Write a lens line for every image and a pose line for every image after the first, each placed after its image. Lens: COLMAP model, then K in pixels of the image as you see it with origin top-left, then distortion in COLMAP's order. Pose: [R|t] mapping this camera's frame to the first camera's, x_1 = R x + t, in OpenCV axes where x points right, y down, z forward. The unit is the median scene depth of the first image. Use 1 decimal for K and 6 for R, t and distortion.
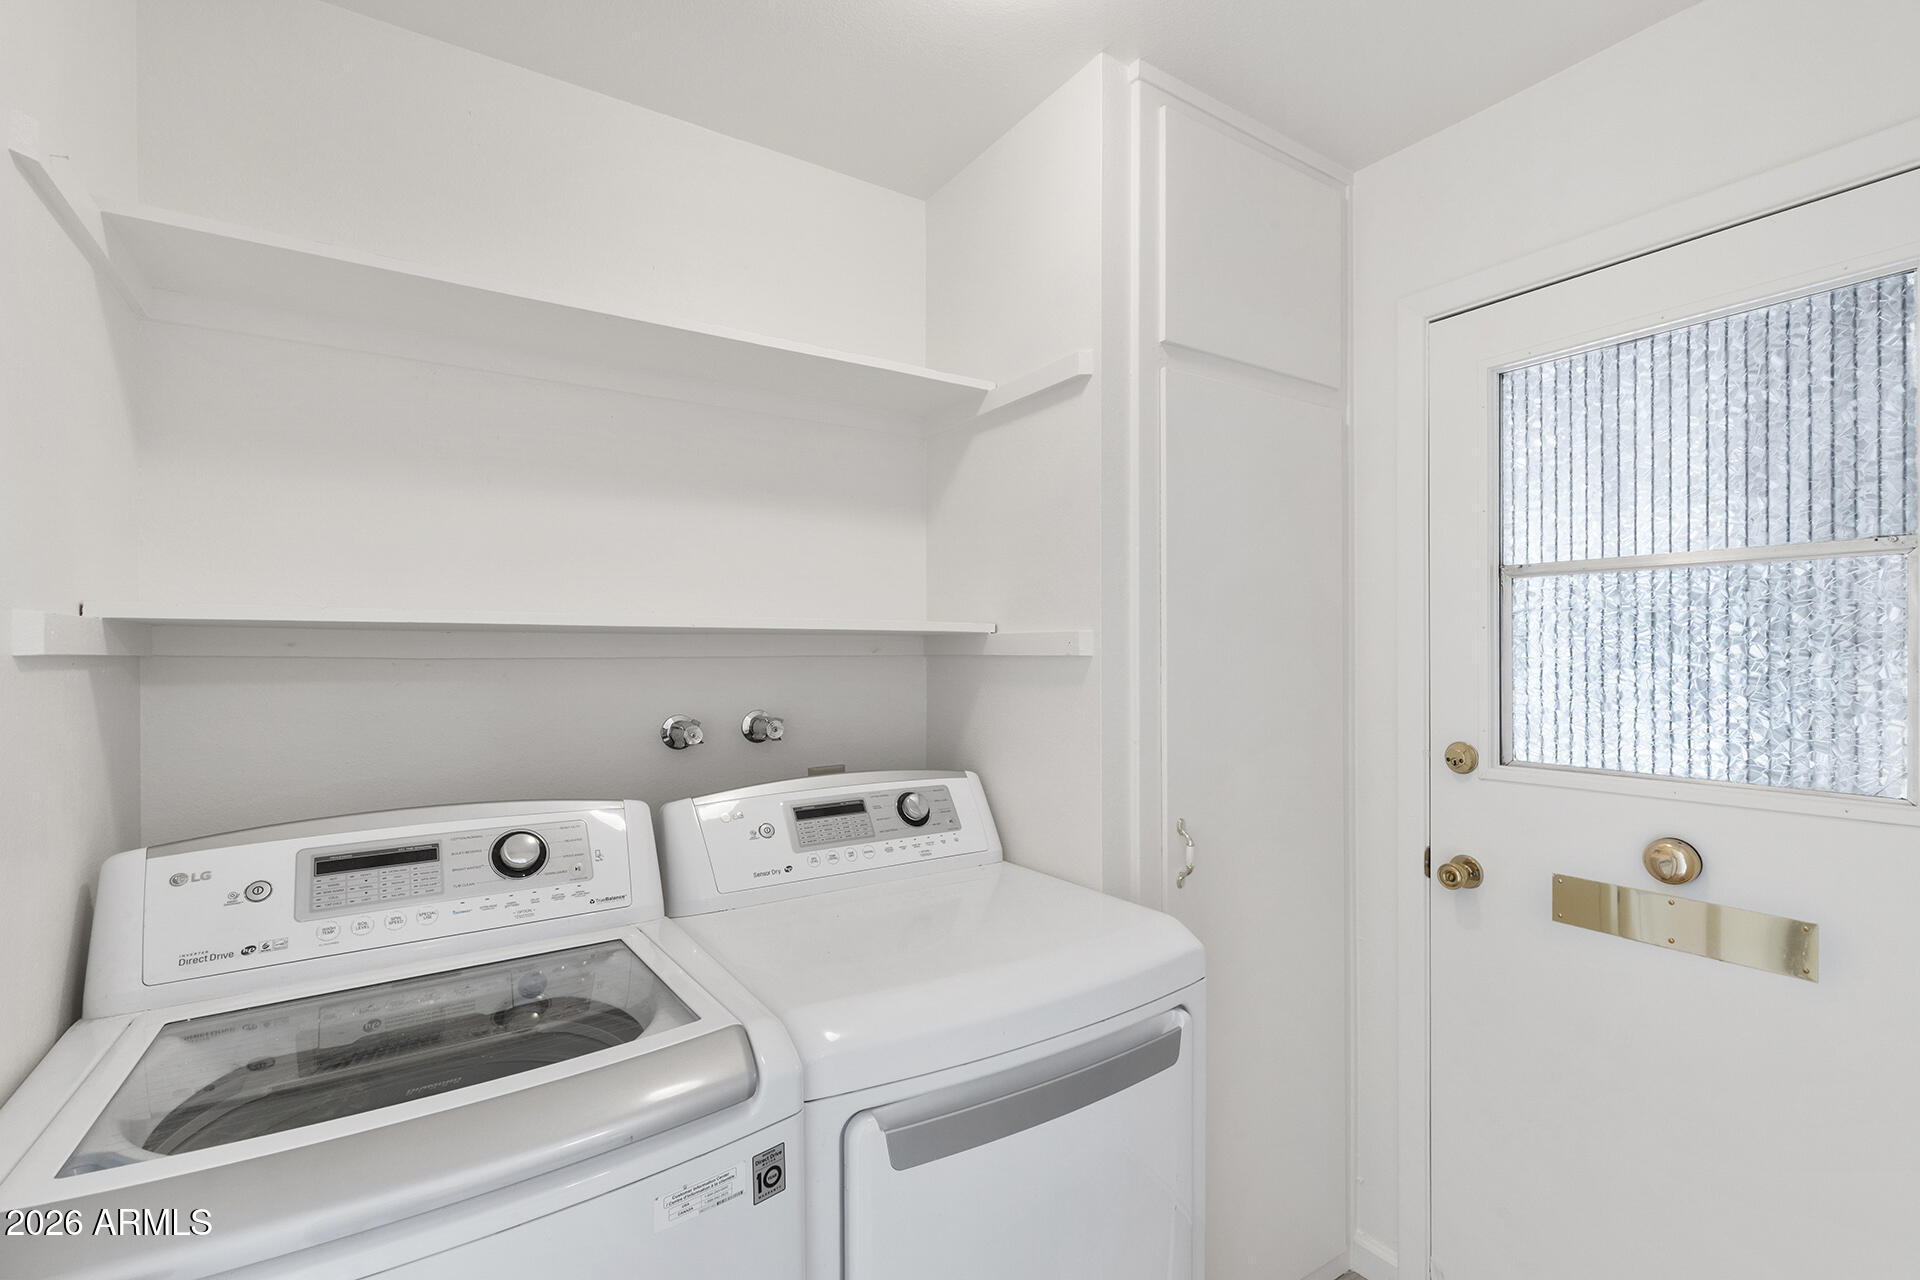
lens RADIAL K [[868.4, 0, 961.0], [0, 868.4, 638.4], [0, 0, 1]] dist [0.008832, -0.001366]
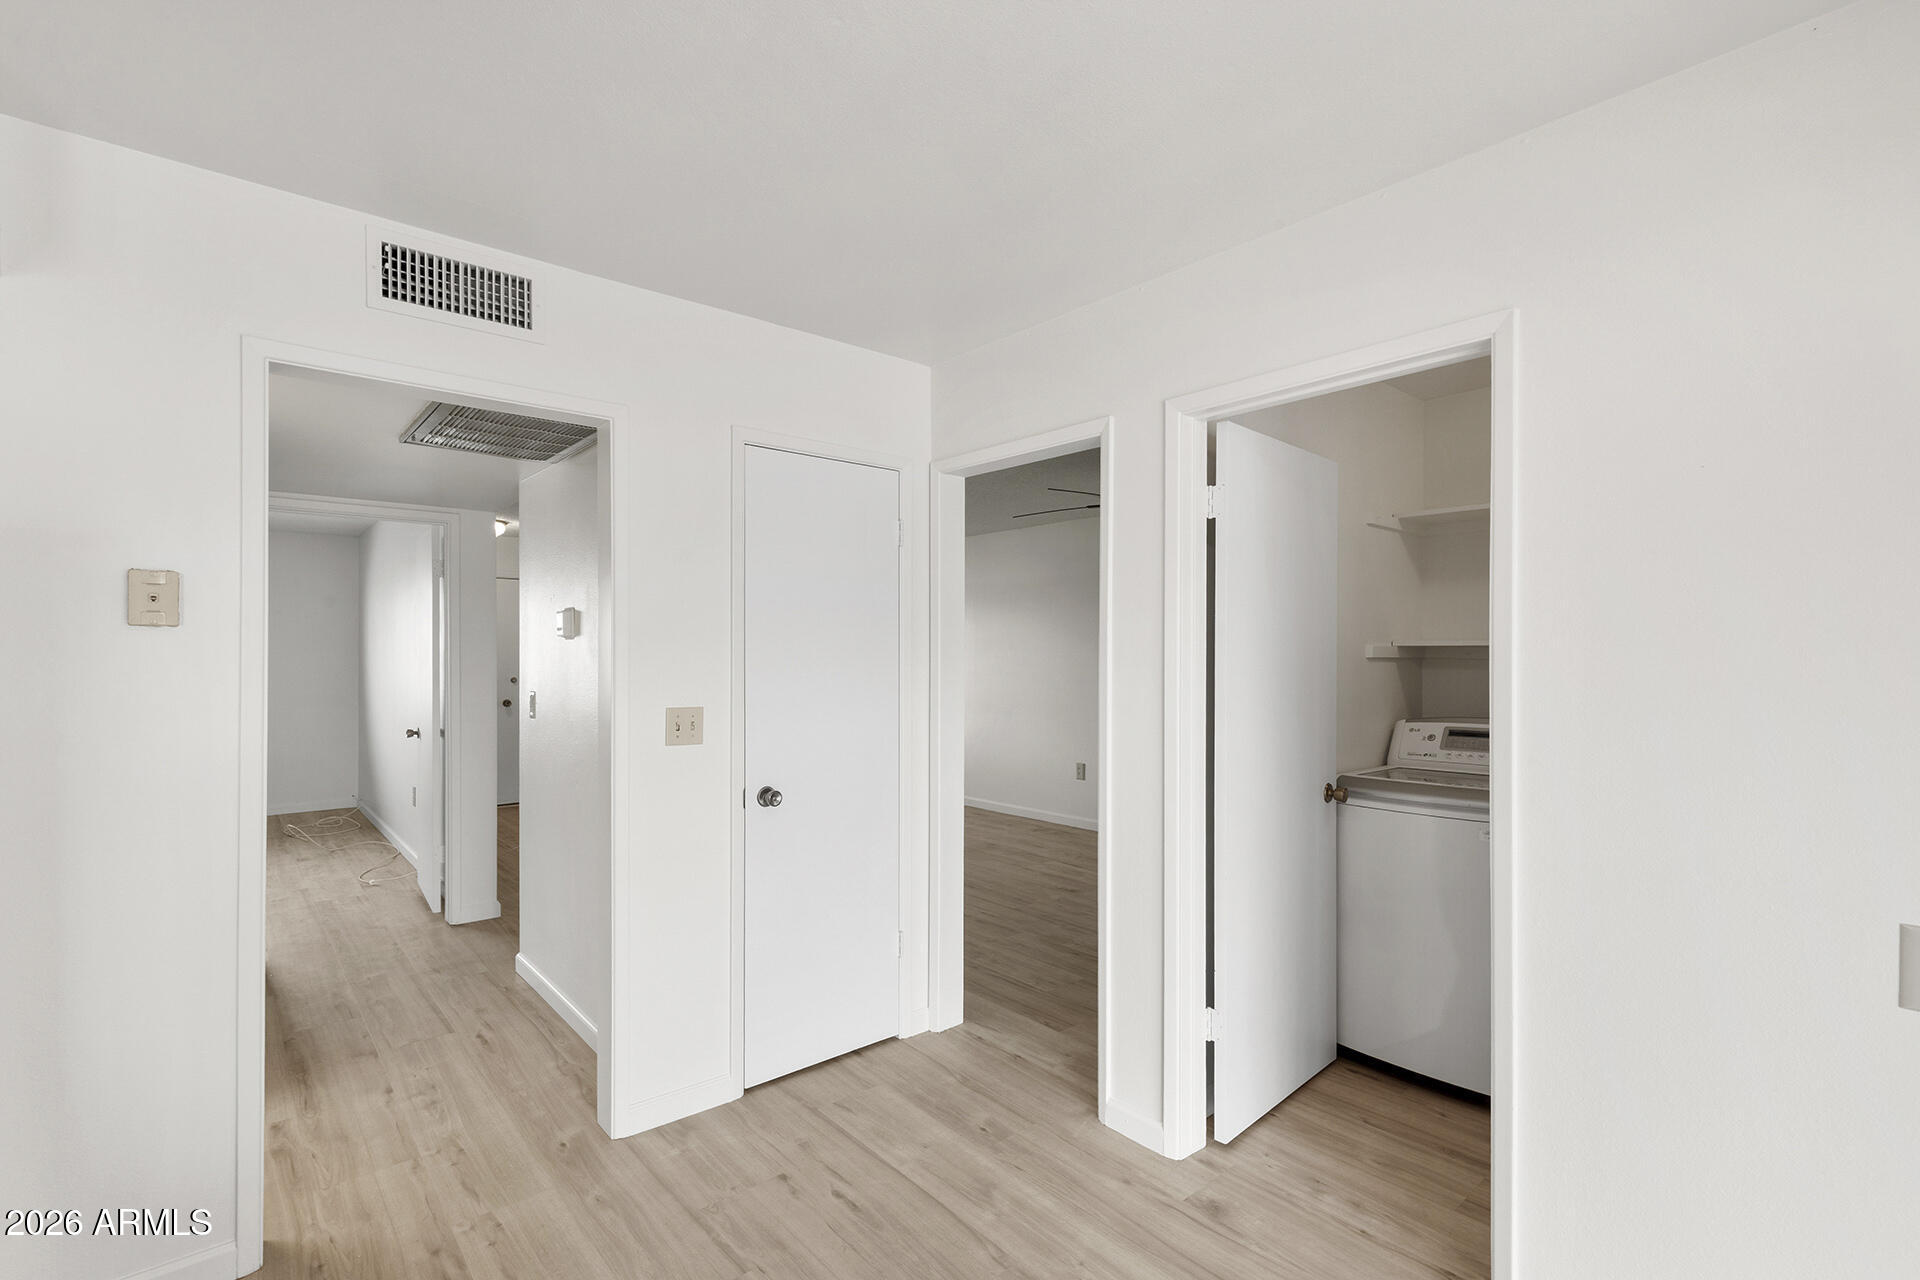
lens RADIAL K [[868.4, 0, 970.7], [0, 868.4, 656.8], [0, 0, 1]] dist [0.008832, -0.001366]
pose [[0.121011, 0.008172, -0.992618, 1.946891], [-0.000459, 0.999966, 0.008177, -0.007648], [0.992651, -0.000533, 0.121011, -0.915601]]
